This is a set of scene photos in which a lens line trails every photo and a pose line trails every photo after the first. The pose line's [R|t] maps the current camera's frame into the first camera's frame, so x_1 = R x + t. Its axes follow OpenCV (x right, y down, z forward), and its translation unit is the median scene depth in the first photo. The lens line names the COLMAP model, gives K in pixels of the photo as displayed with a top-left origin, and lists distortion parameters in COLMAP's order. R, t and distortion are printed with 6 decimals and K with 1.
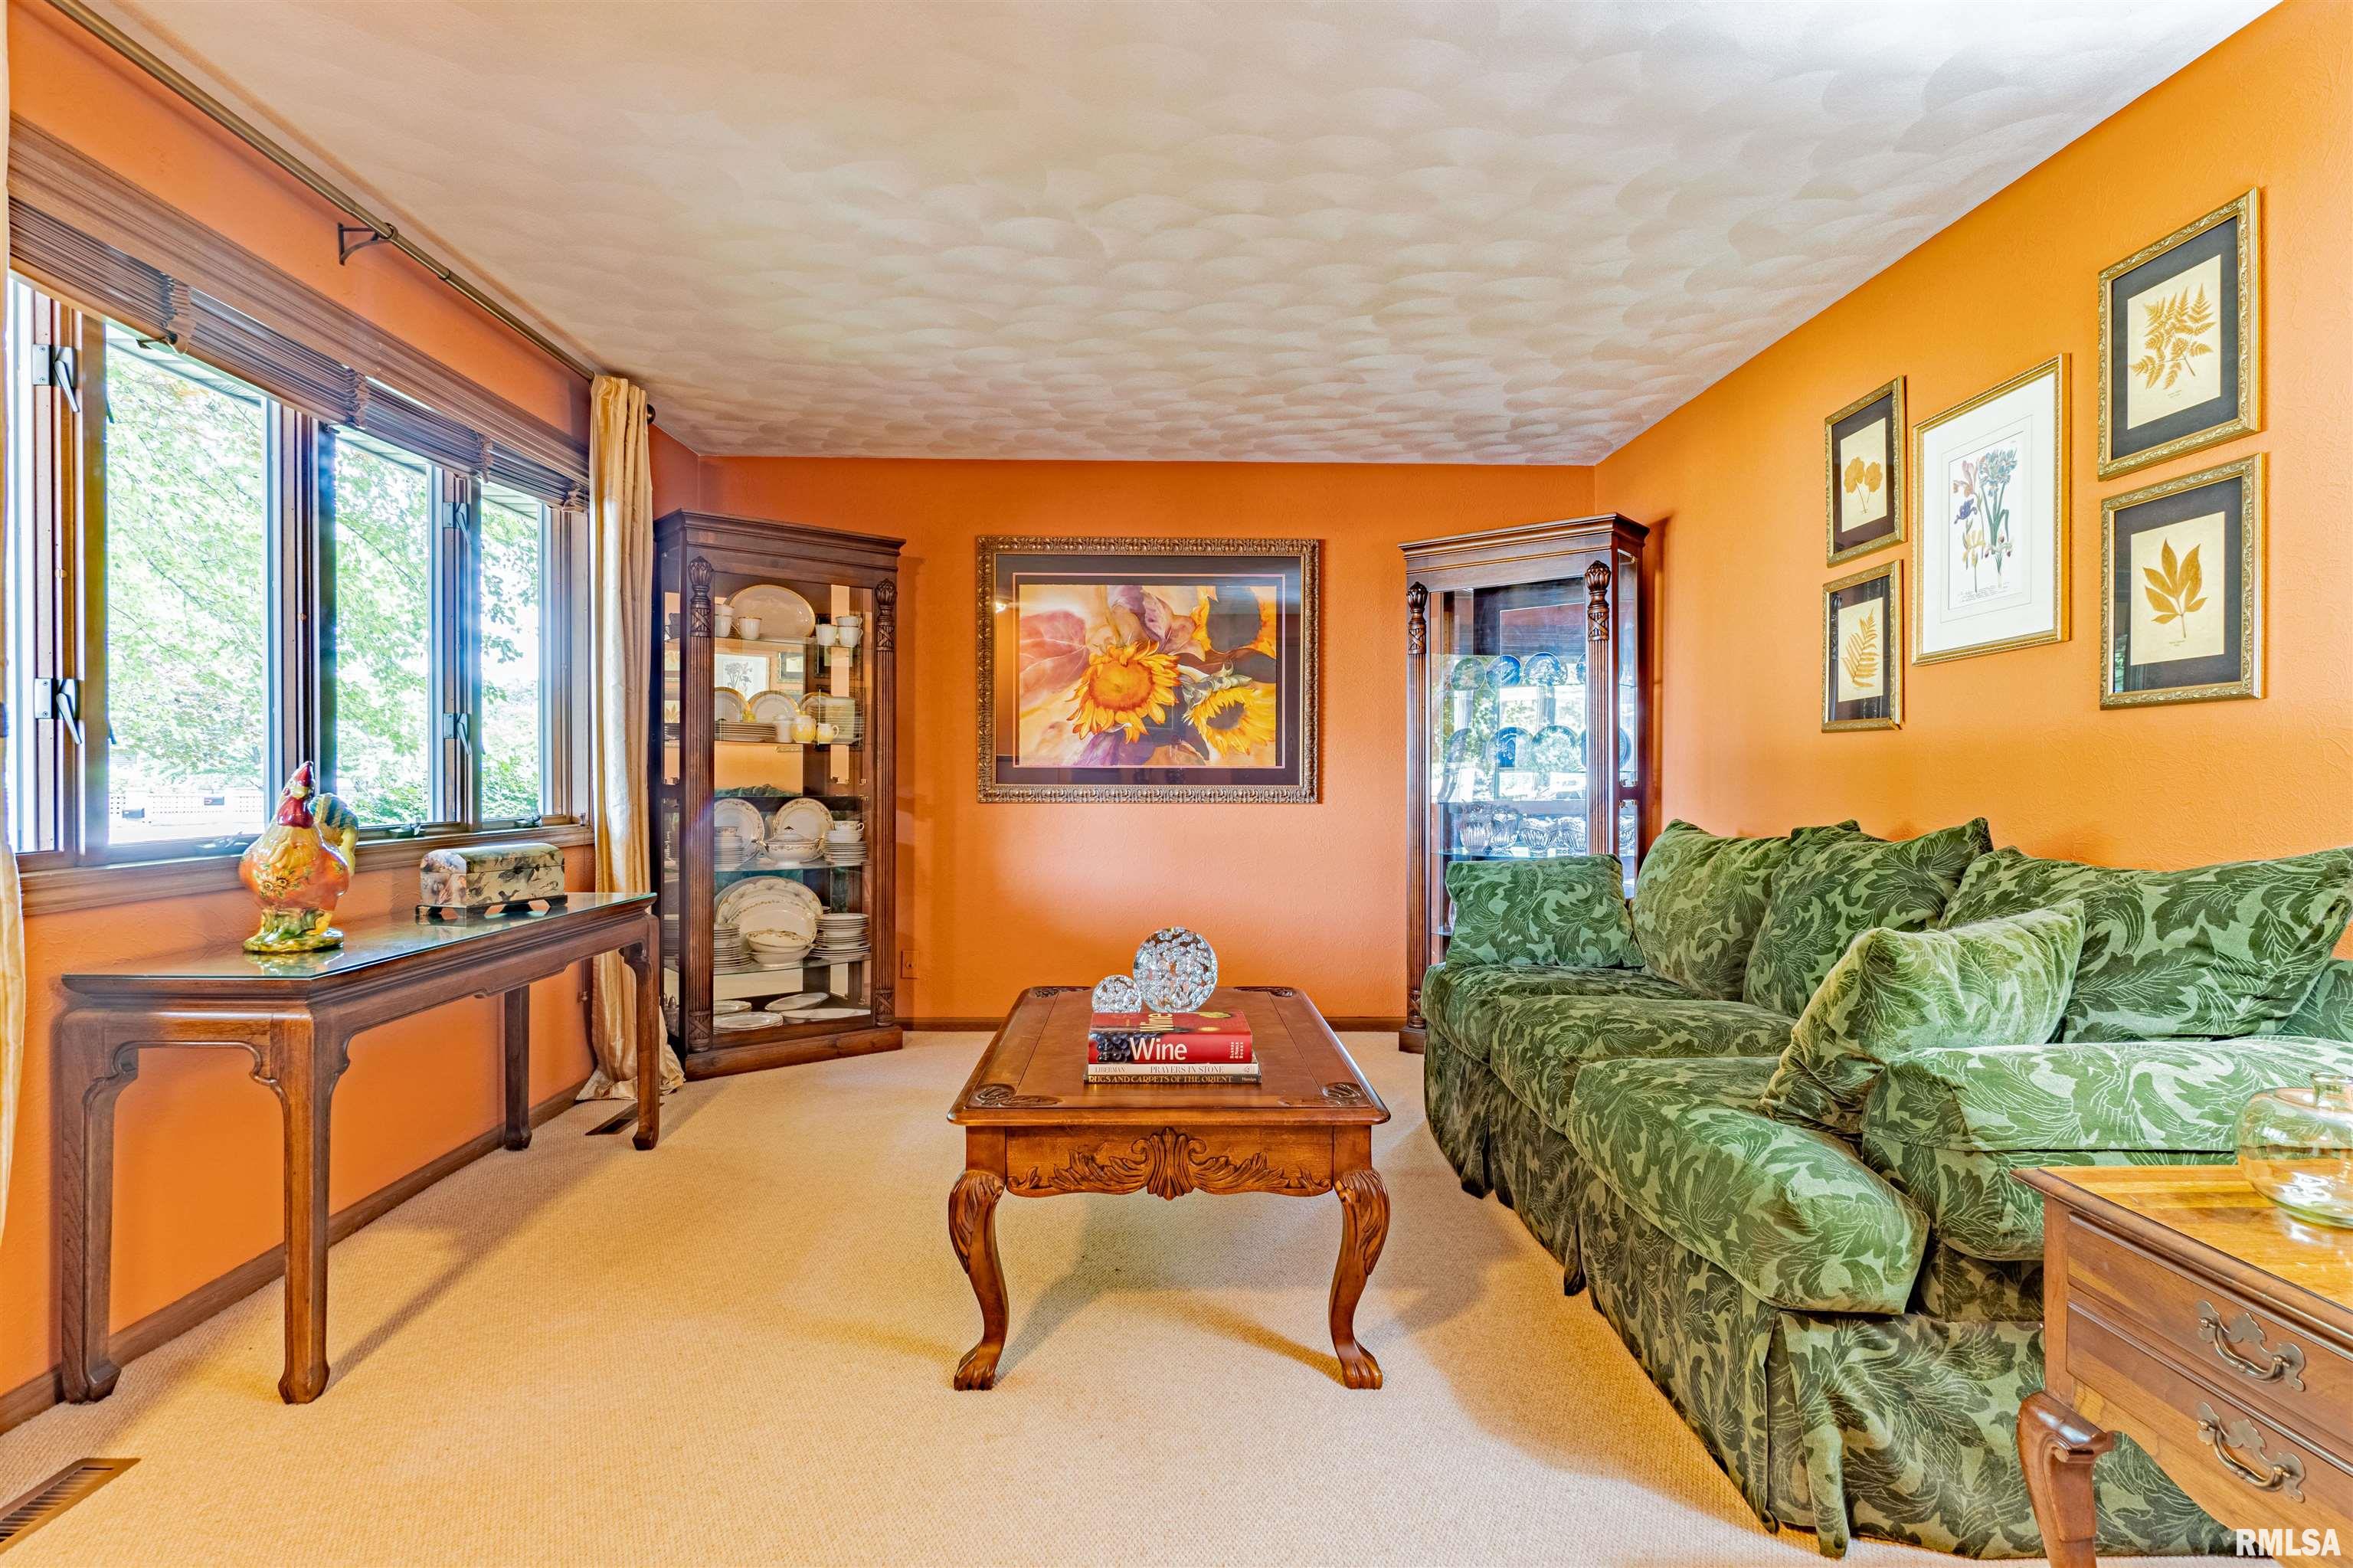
lens RADIAL K [[1238.1, 0, 1177.1], [0, 1238.1, 781.8], [0, 0, 1]] dist [-0.003686, 0.001694]
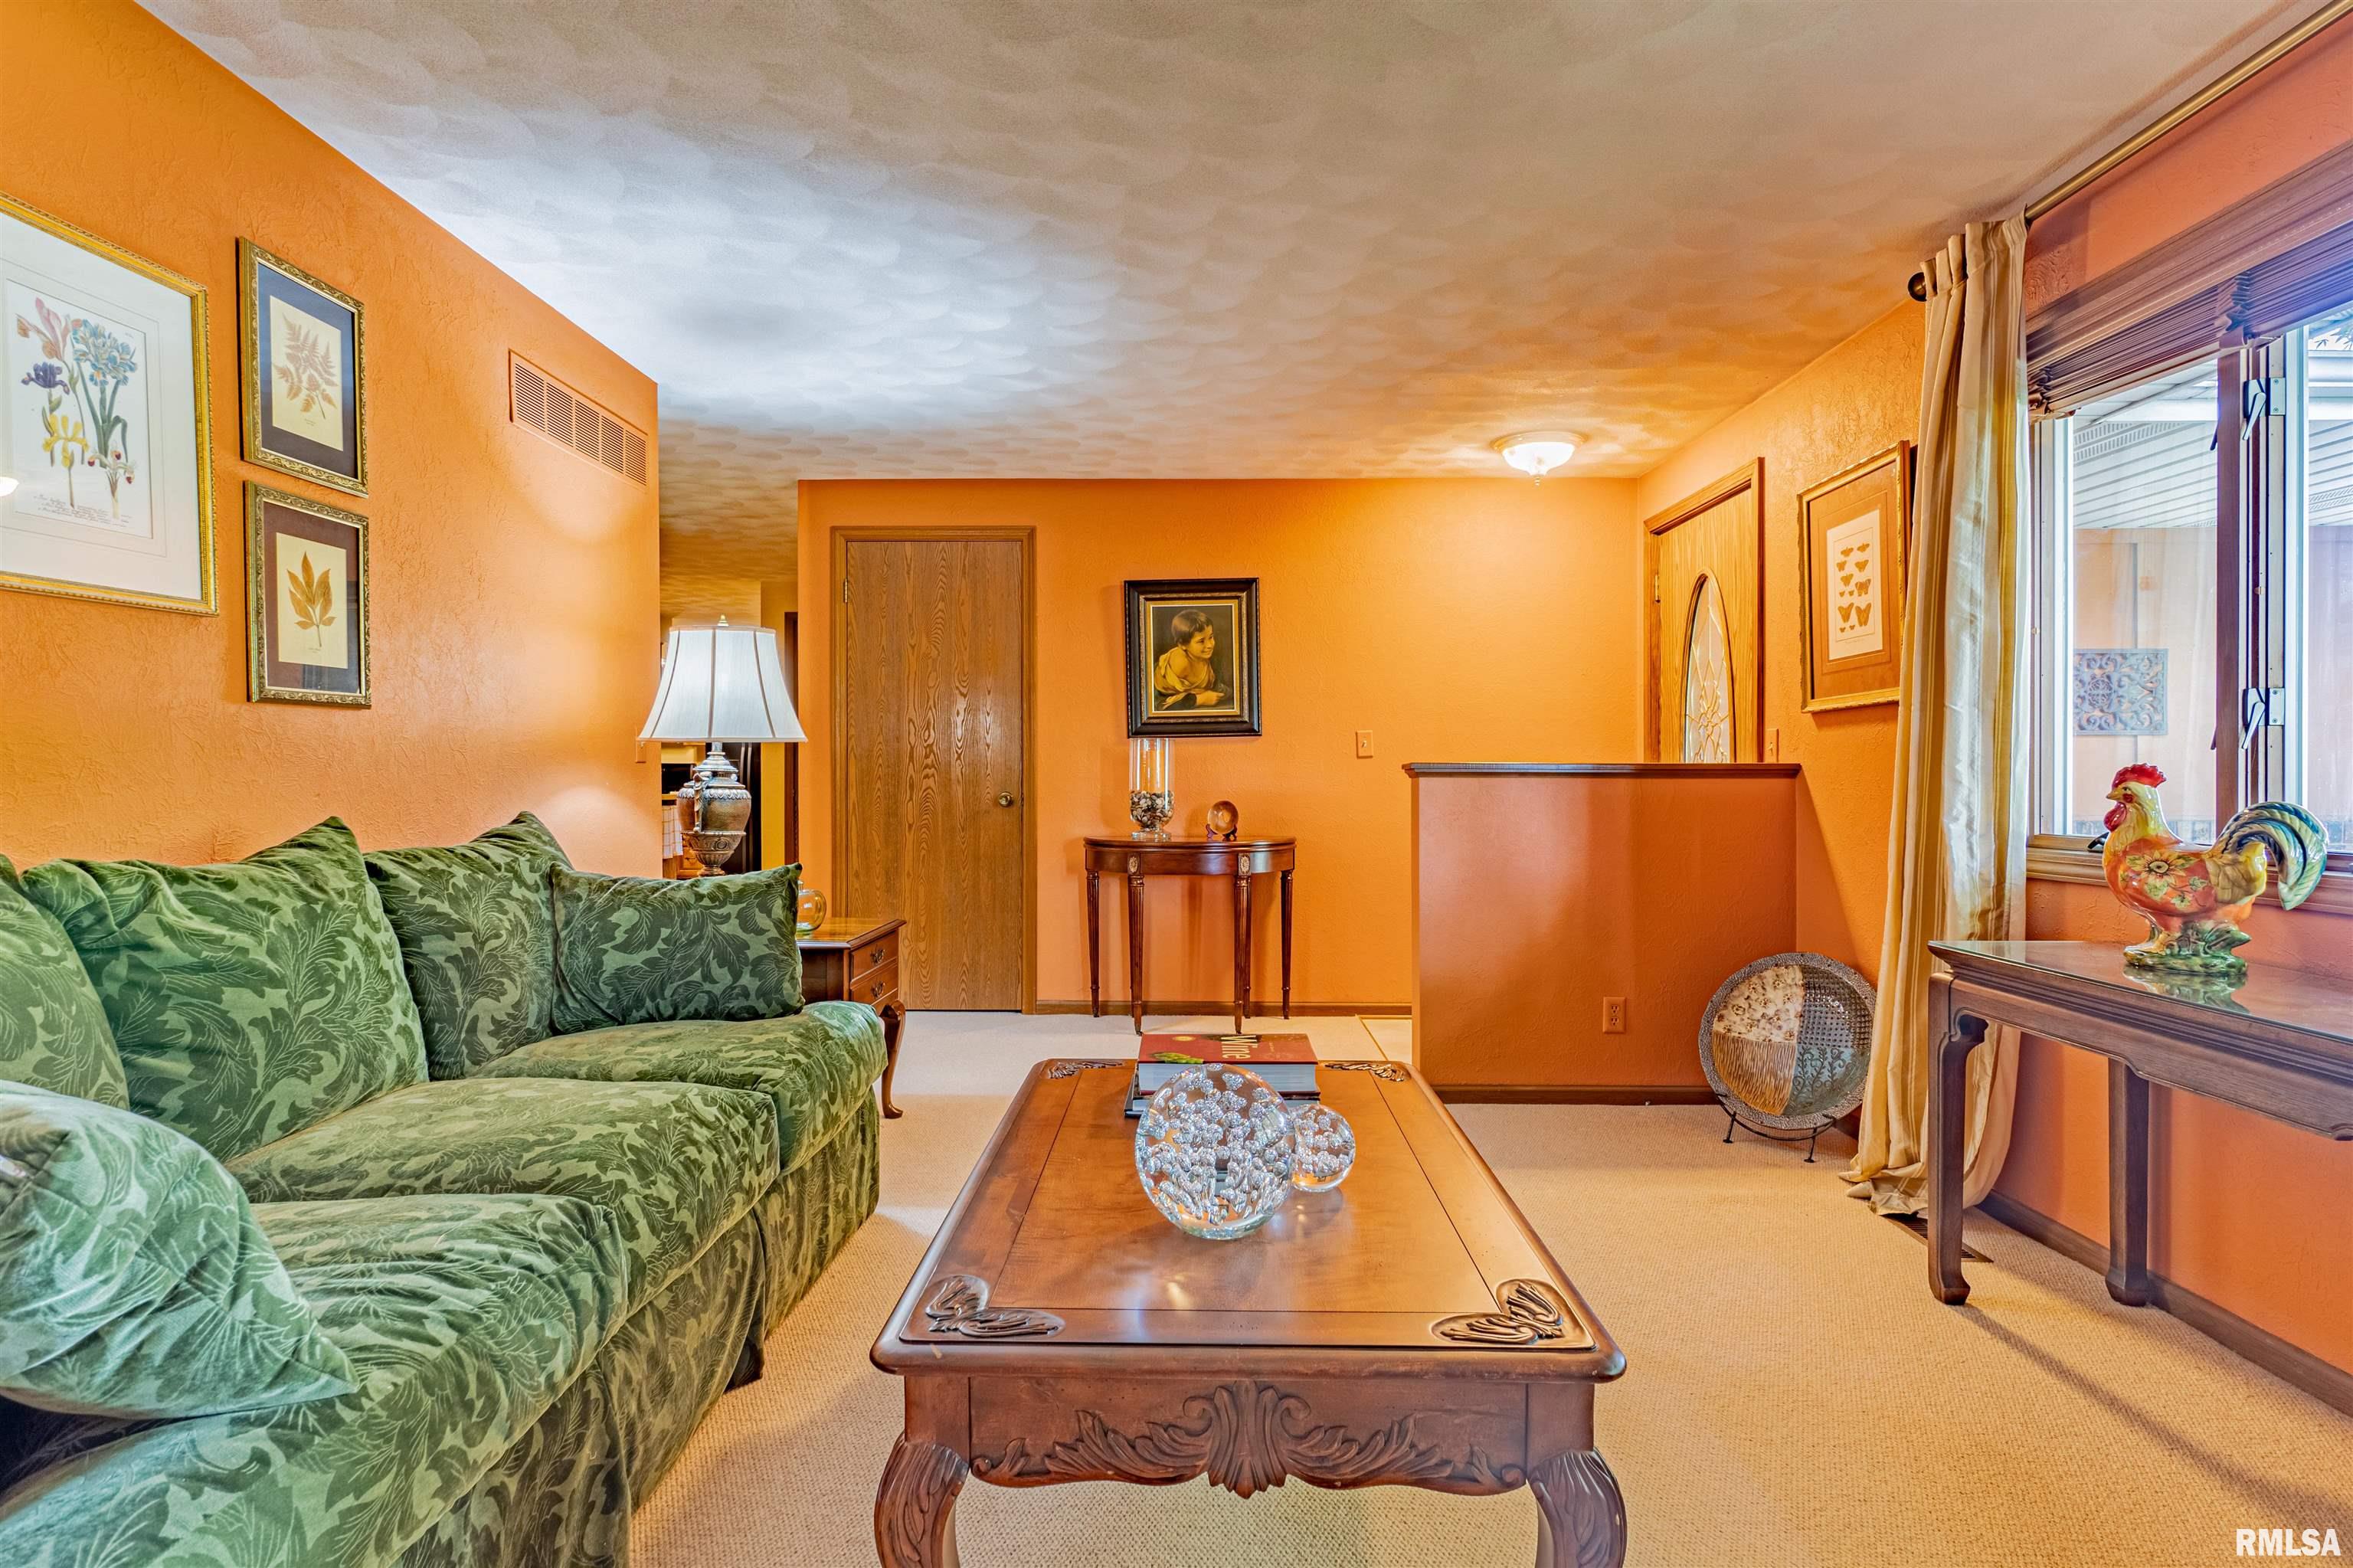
lens RADIAL K [[1238.1, 0, 1174.3], [0, 1238.1, 784.3], [0, 0, 1]] dist [-0.003686, 0.001694]
pose [[-0.998959, -0.002038, 0.045564, -0.008508], [-0.001344, 0.999883, 0.015261, -0.010337], [-0.045590, 0.015184, -0.998845, 2.008590]]
